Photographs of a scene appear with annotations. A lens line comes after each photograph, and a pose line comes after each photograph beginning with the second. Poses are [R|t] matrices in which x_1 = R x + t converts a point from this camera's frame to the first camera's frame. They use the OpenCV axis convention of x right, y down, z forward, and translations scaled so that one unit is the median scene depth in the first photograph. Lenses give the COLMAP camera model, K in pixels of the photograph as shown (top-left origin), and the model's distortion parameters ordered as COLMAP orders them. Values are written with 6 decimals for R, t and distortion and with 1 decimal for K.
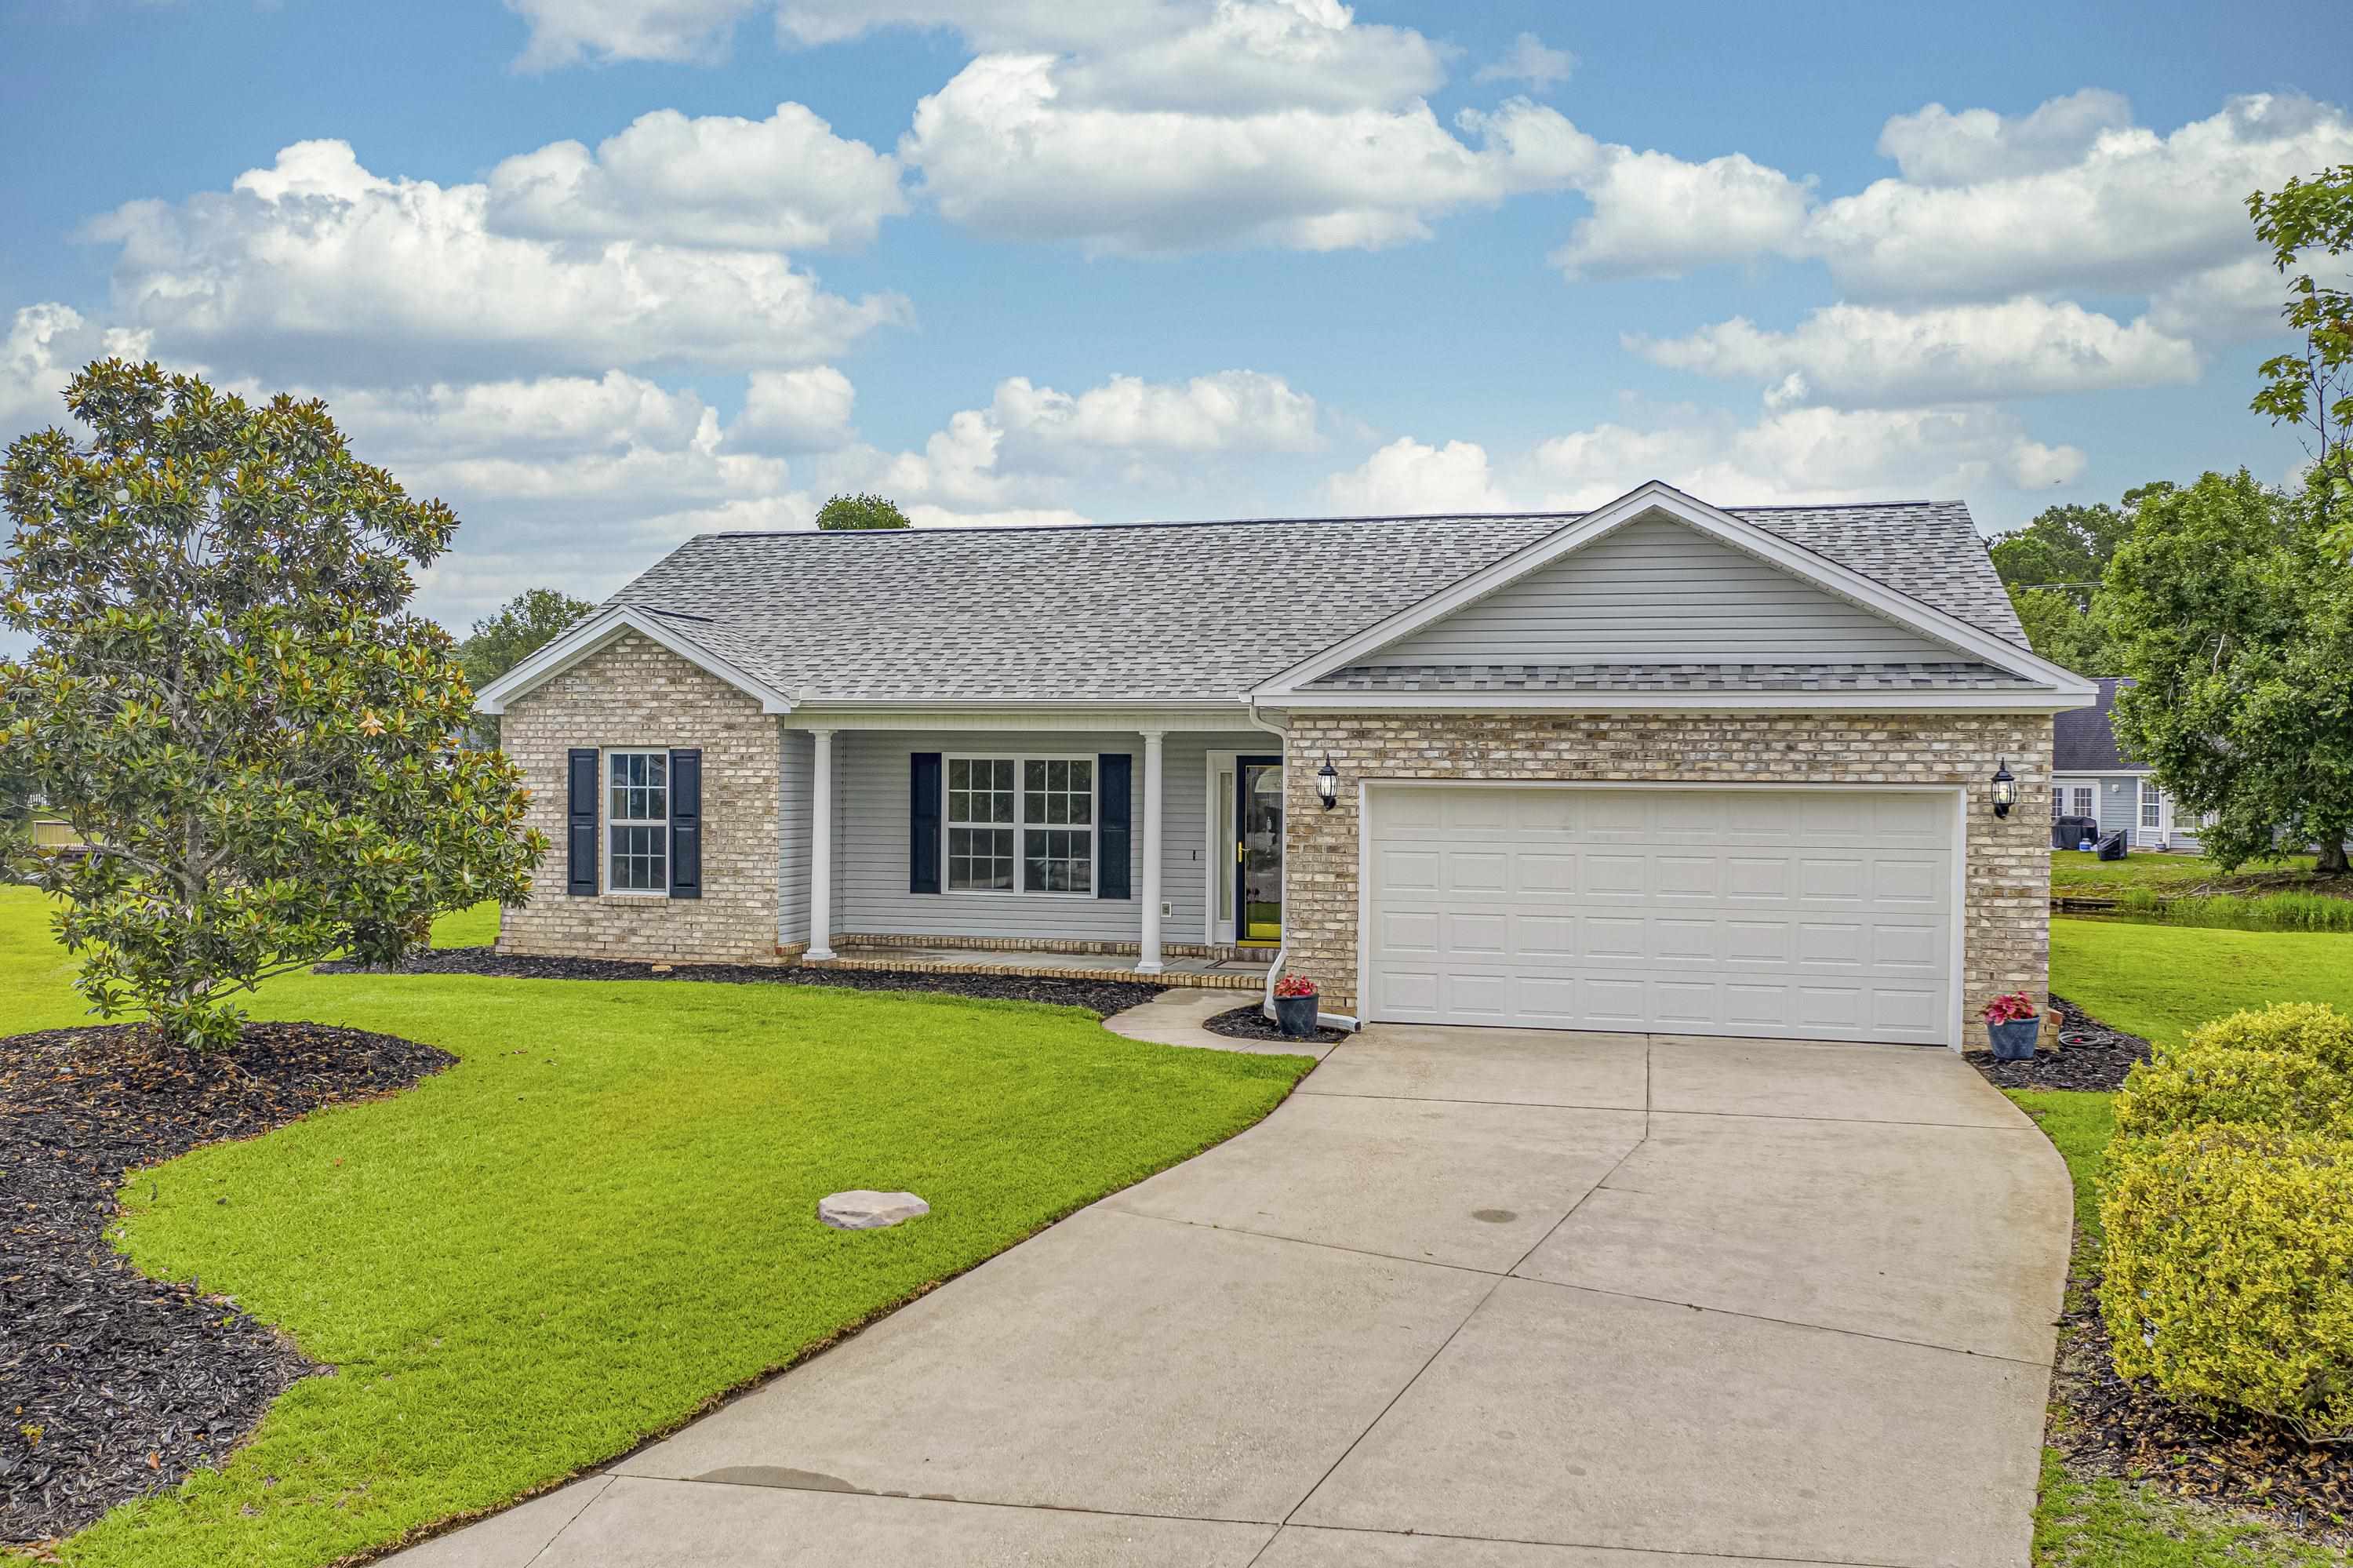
lens RADIAL K [[1925.8, 0, 1176.5], [0, 1925.8, 784.0], [0, 0, 1]] dist [0.009170, 0.000900]
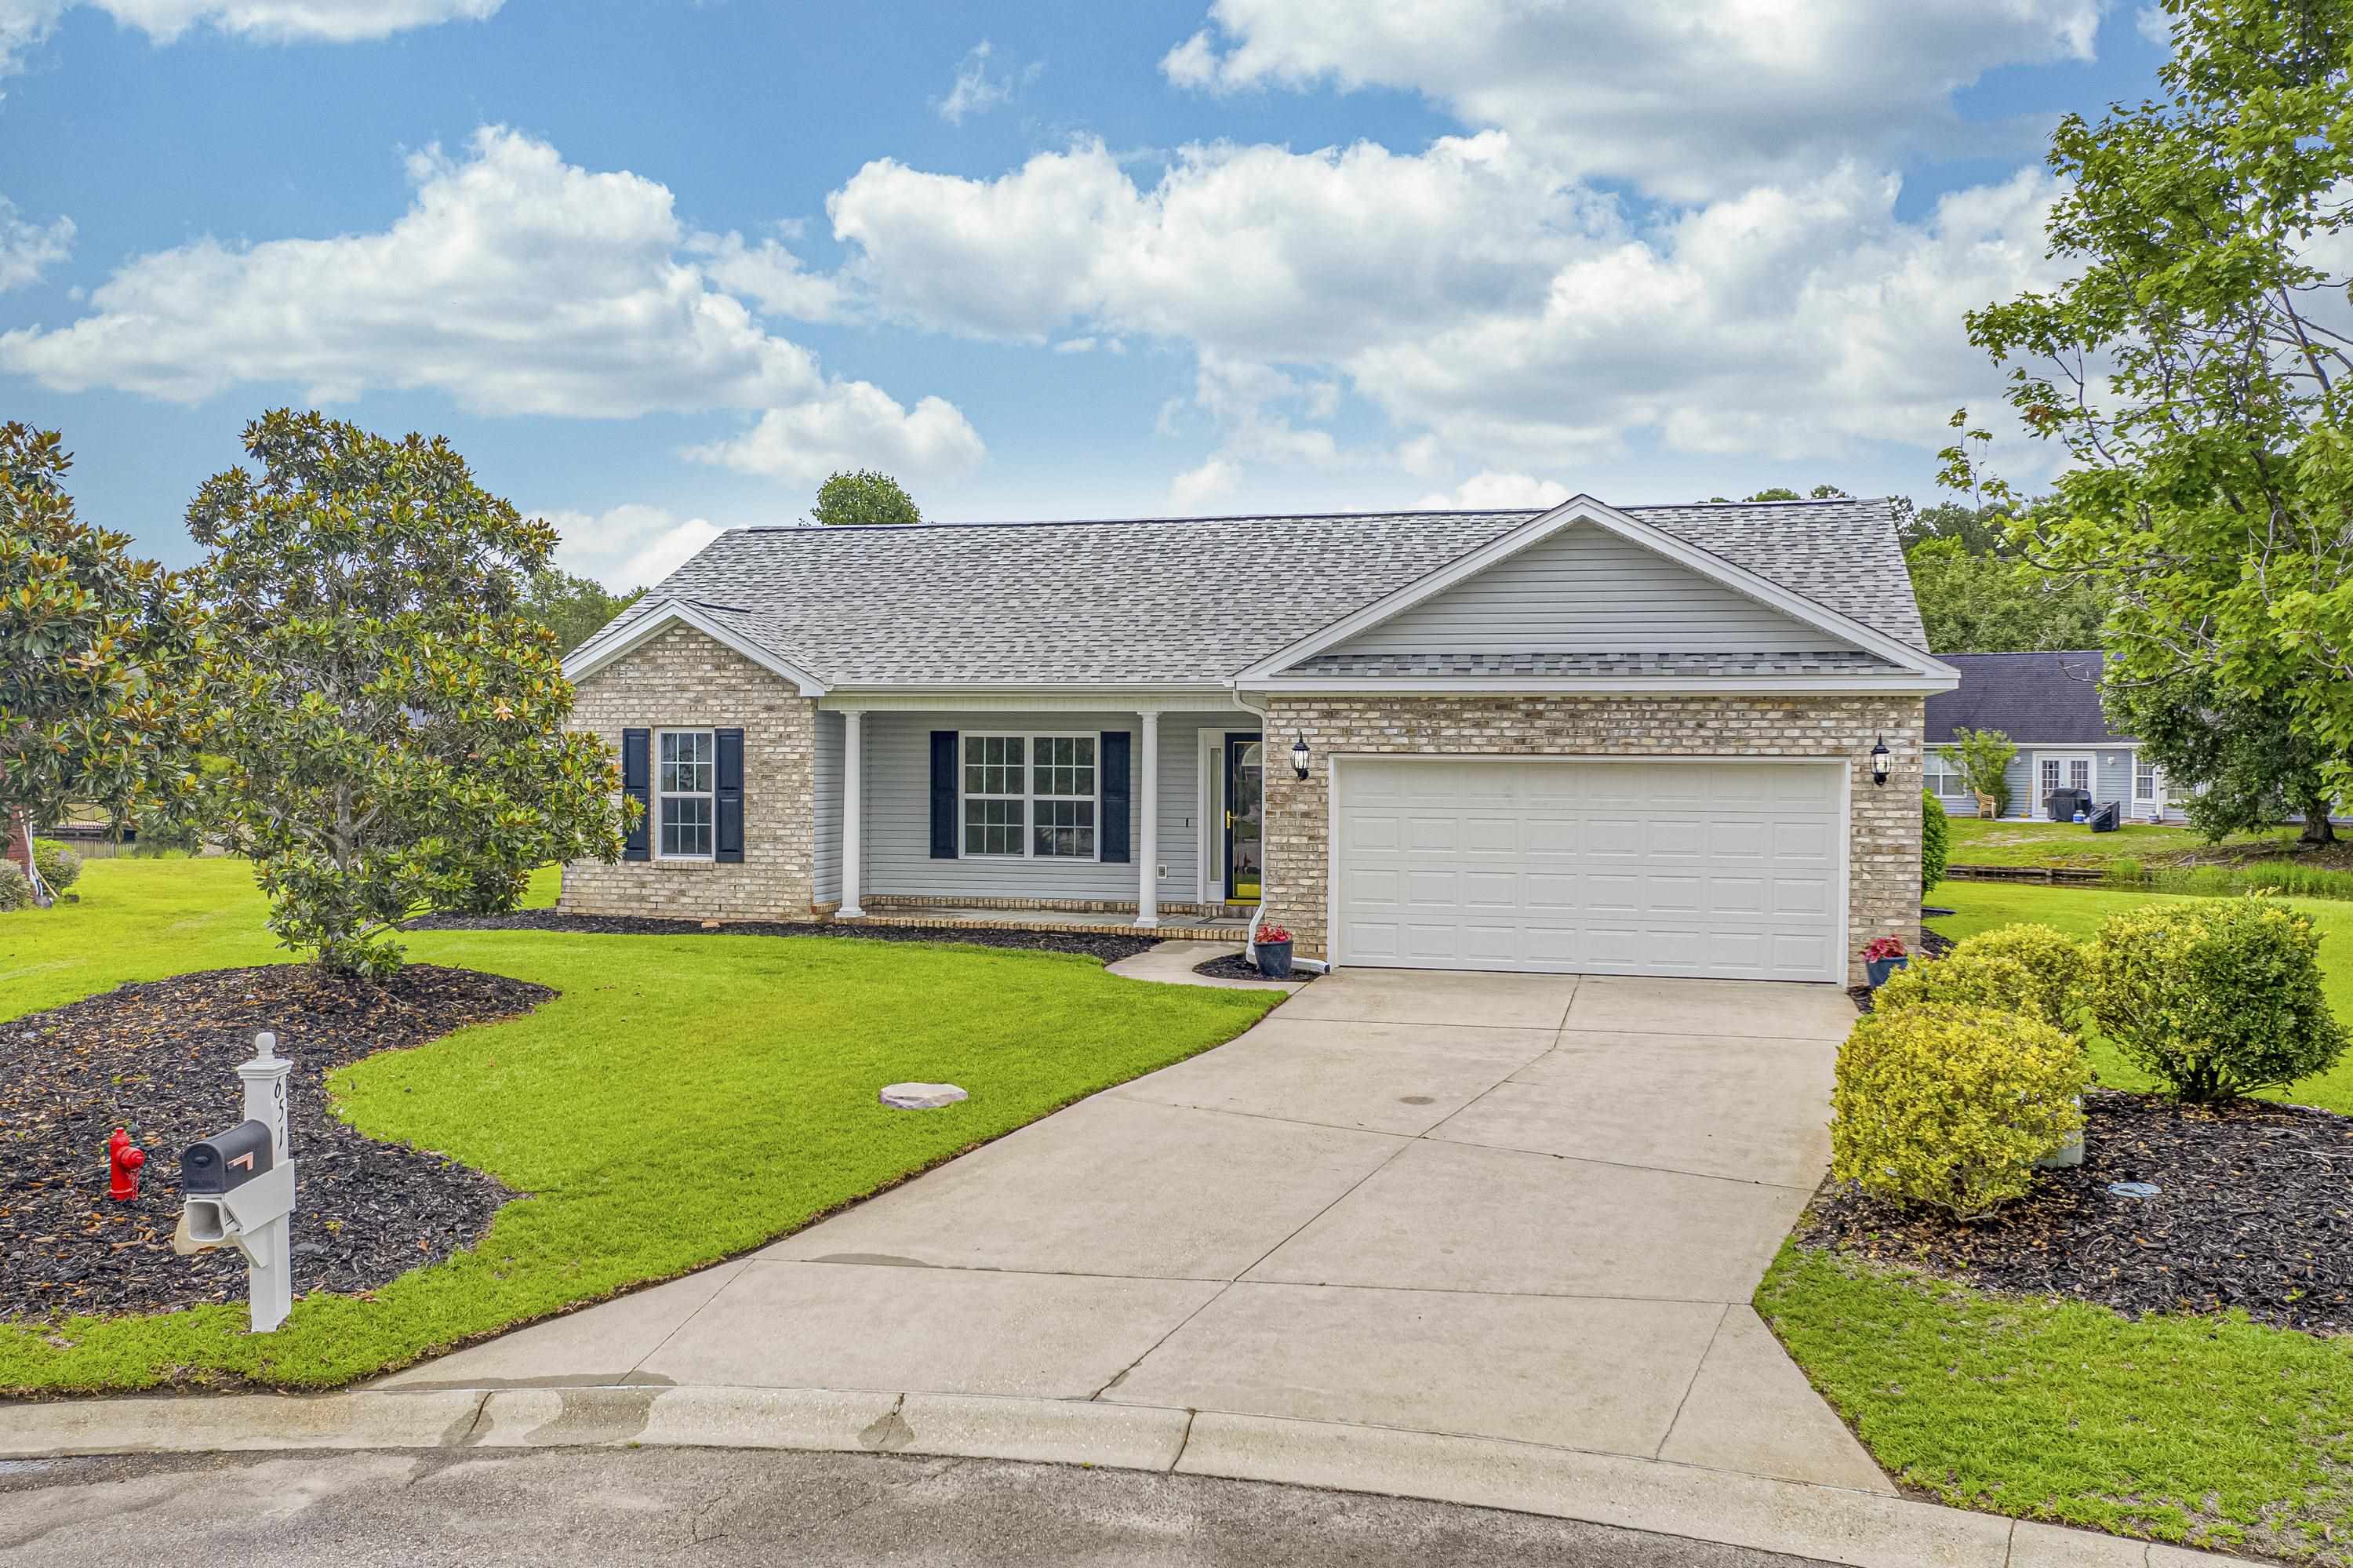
lens RADIAL K [[1925.8, 0, 1176.5], [0, 1925.8, 784.0], [0, 0, 1]] dist [0.009170, 0.000900]
pose [[0.999995, -0.003002, -0.000996, 0.006098], [0.003014, 0.999913, 0.012821, 0.000617], [0.000957, -0.012824, 0.999917, -0.156869]]
